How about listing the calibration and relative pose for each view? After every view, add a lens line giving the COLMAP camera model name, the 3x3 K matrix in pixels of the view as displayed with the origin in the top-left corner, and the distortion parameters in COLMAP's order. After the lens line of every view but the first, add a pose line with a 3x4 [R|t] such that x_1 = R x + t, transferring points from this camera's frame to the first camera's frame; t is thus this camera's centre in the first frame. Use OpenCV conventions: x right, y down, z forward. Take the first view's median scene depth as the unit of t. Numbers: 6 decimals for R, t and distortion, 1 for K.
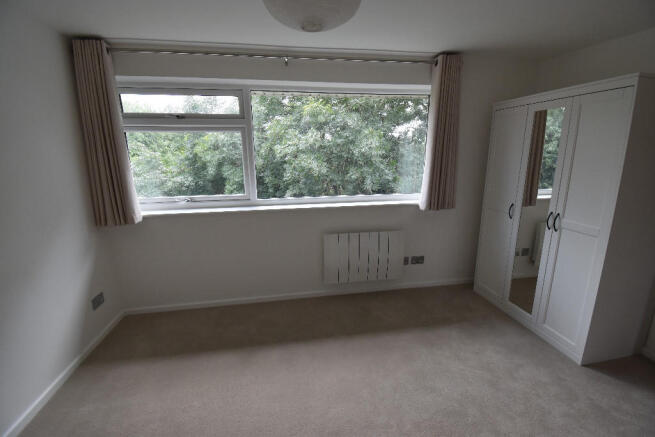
lens RADIAL K [[291.2, 0, 327.5], [0, 291.2, 218.5], [0, 0, 1]] dist [0.018980, -0.024670]
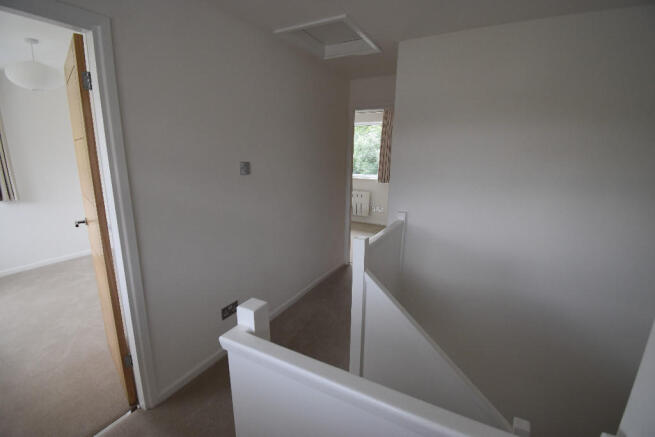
lens RADIAL K [[291.2, 0, 327.5], [0, 291.2, 218.5], [0, 0, 1]] dist [0.018980, -0.024670]
pose [[0.778757, 0.148179, -0.609574, 1.427635], [-0.148852, 0.987599, 0.049906, 0.183265], [0.609410, 0.051872, 0.791156, -0.863165]]
